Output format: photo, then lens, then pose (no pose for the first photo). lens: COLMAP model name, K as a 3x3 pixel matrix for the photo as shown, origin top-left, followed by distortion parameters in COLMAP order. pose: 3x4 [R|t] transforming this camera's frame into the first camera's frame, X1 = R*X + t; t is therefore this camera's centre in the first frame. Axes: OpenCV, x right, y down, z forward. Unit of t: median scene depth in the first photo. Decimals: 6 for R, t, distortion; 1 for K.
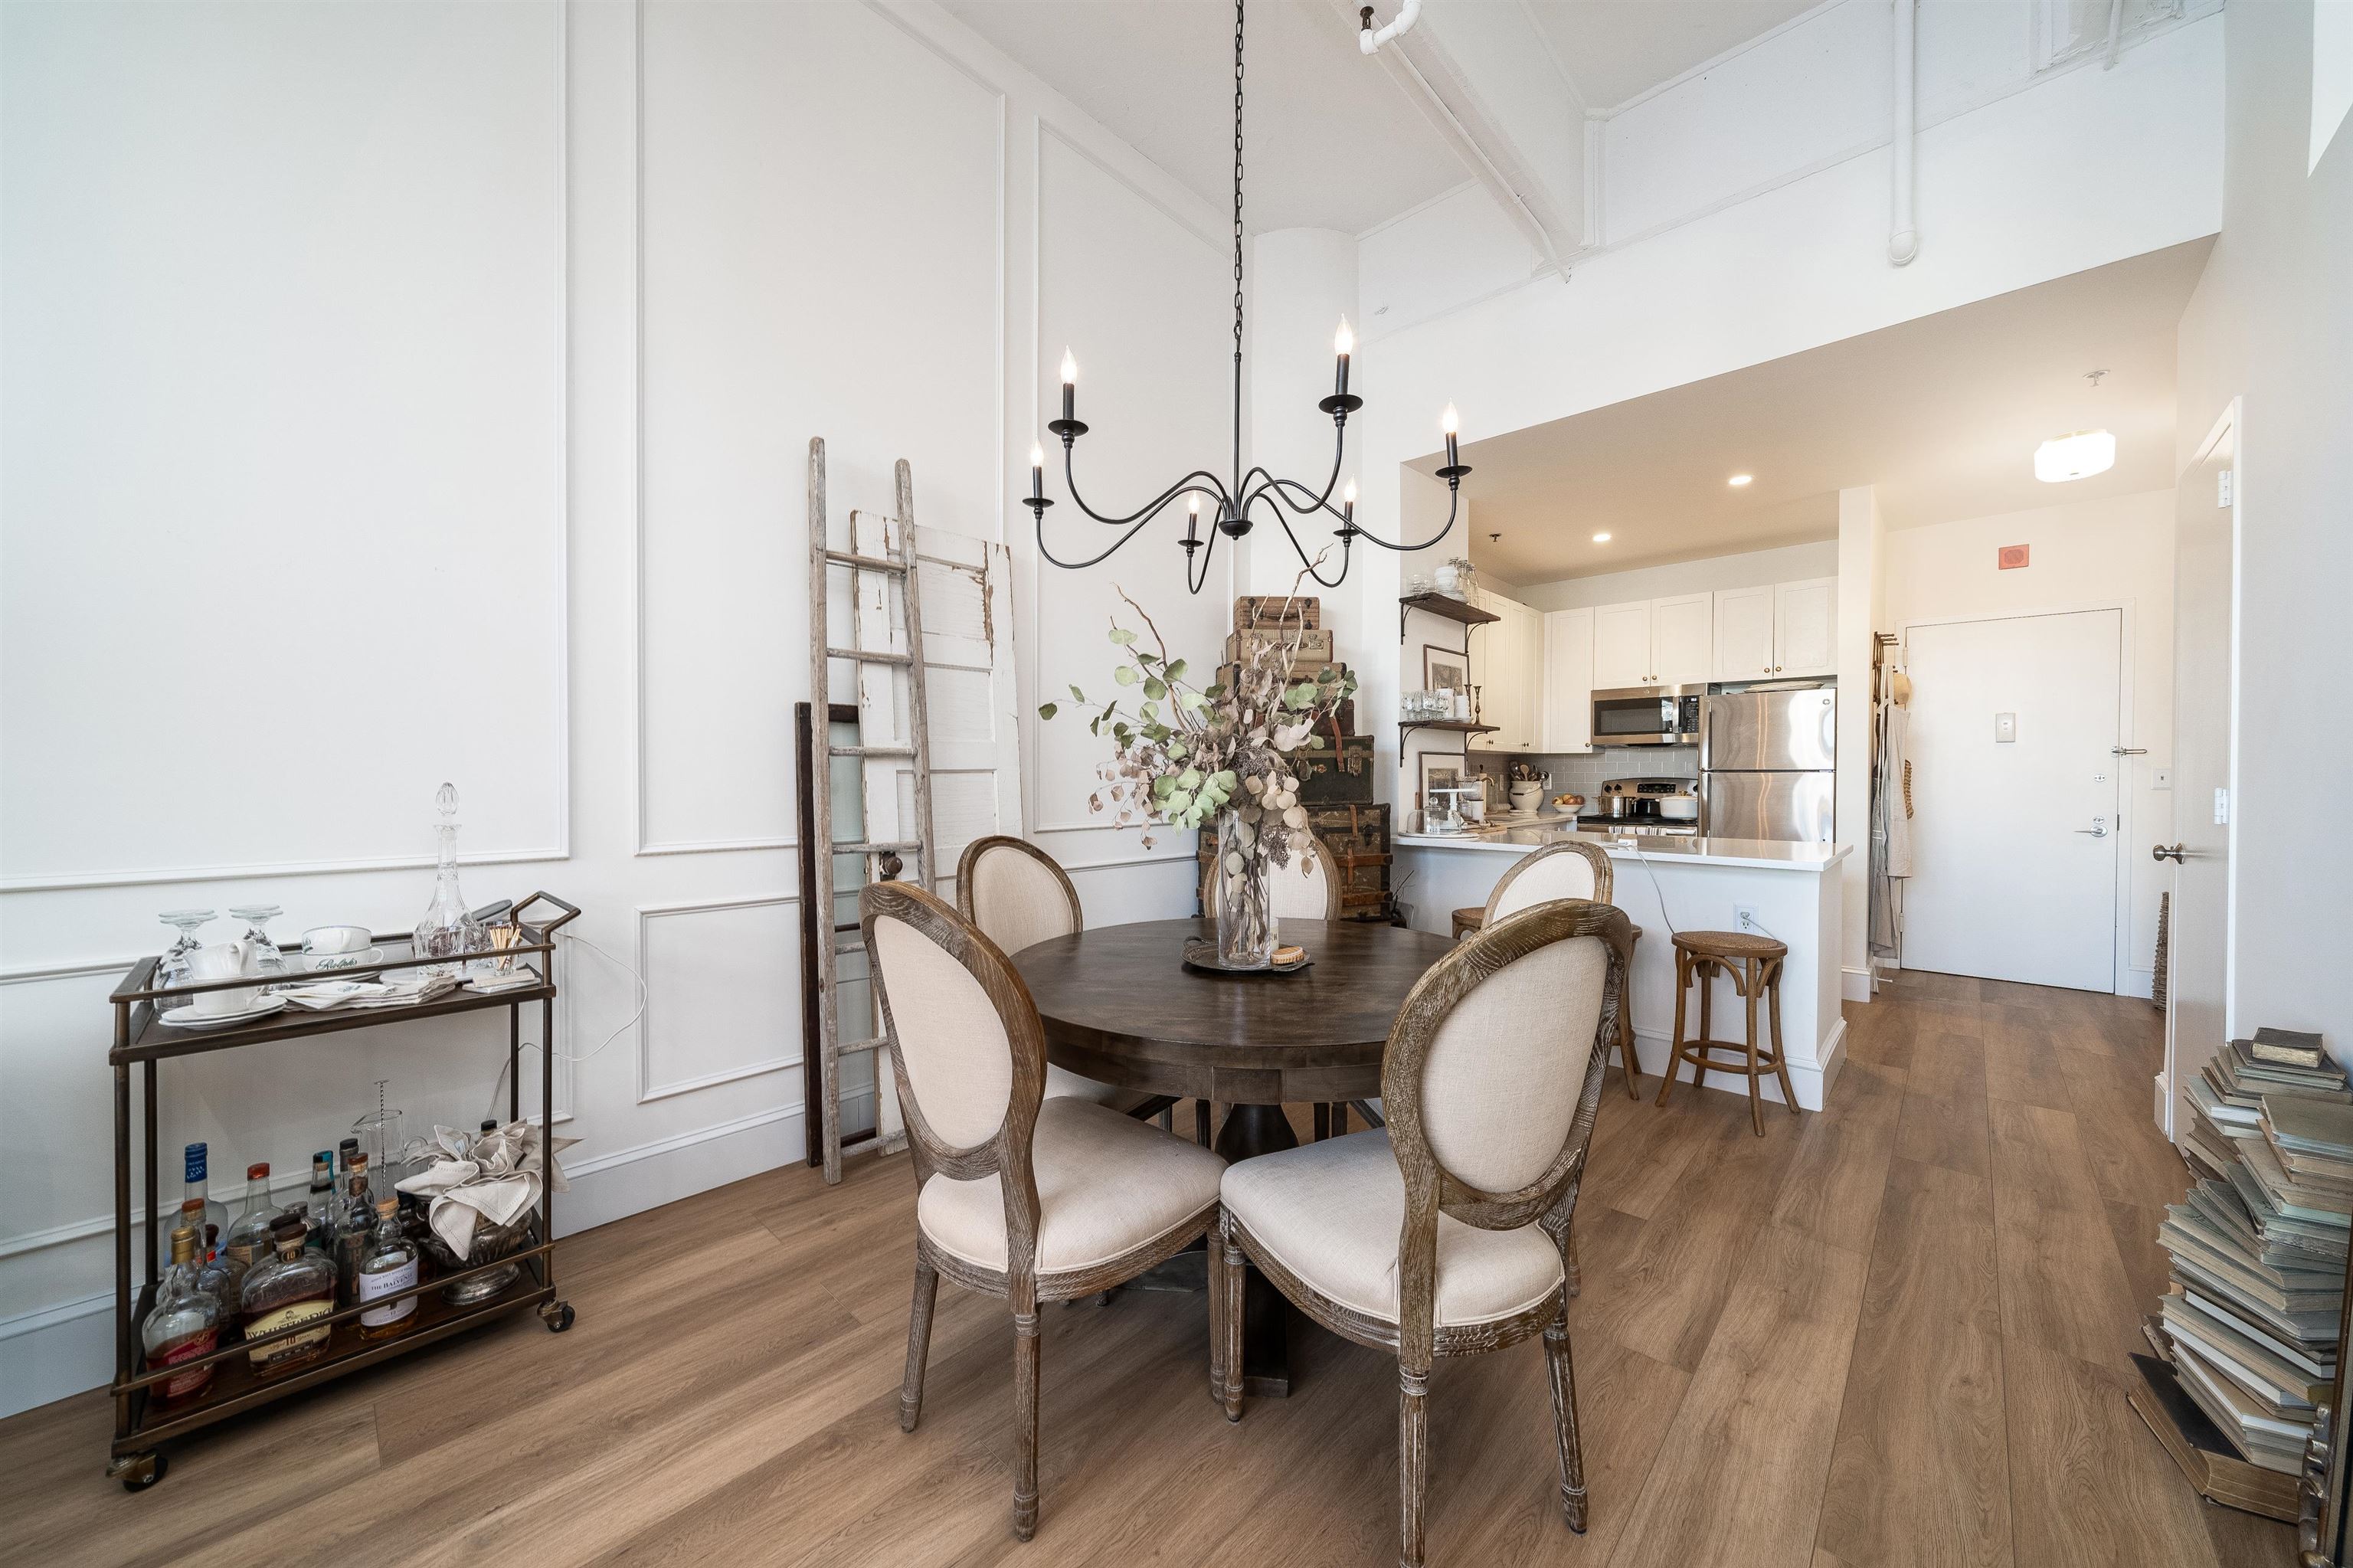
lens RADIAL K [[832.9, 0, 1166.3], [0, 832.9, 781.3], [0, 0, 1]] dist [-0.025139, -0.000081]
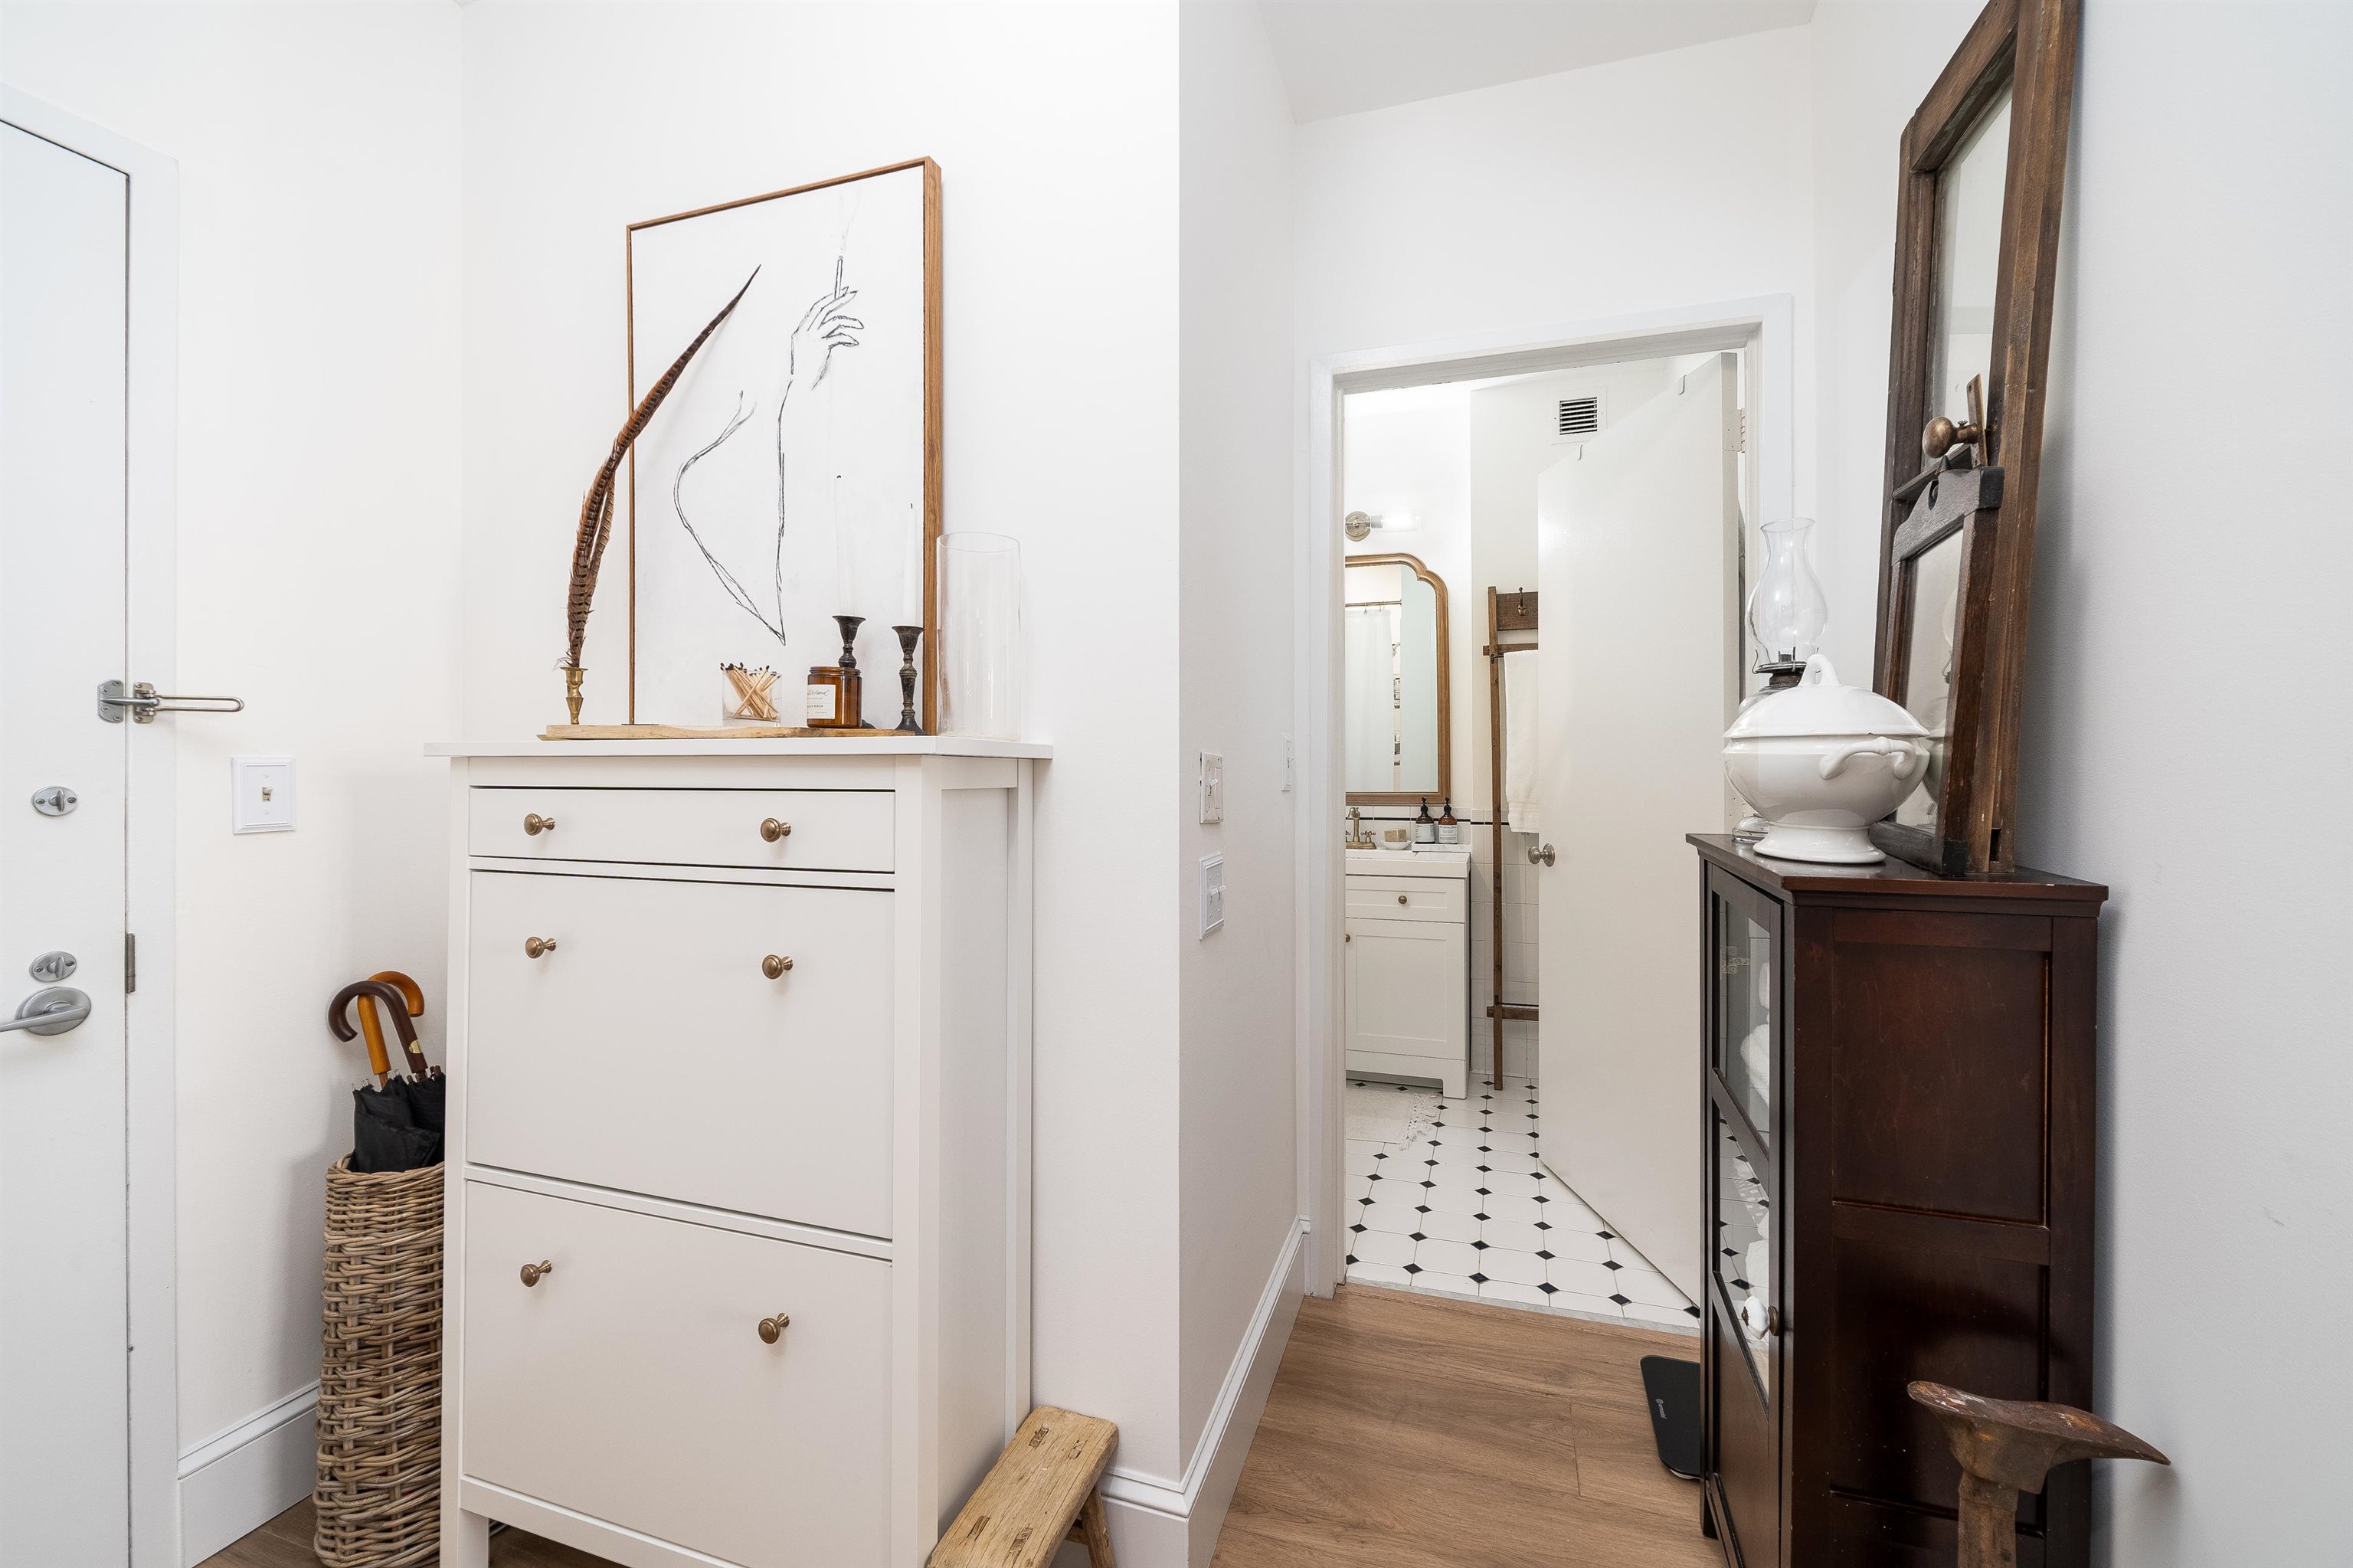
lens RADIAL K [[905.8, 0, 1227.2], [0, 905.8, 764.7], [0, 0, 1]] dist [0.000751, 0.000017]
pose [[-0.442630, -0.003030, 0.896699, 1.332045], [0.005733, 0.999964, 0.006209, -0.027955], [-0.896686, 0.007890, -0.442596, 1.437655]]
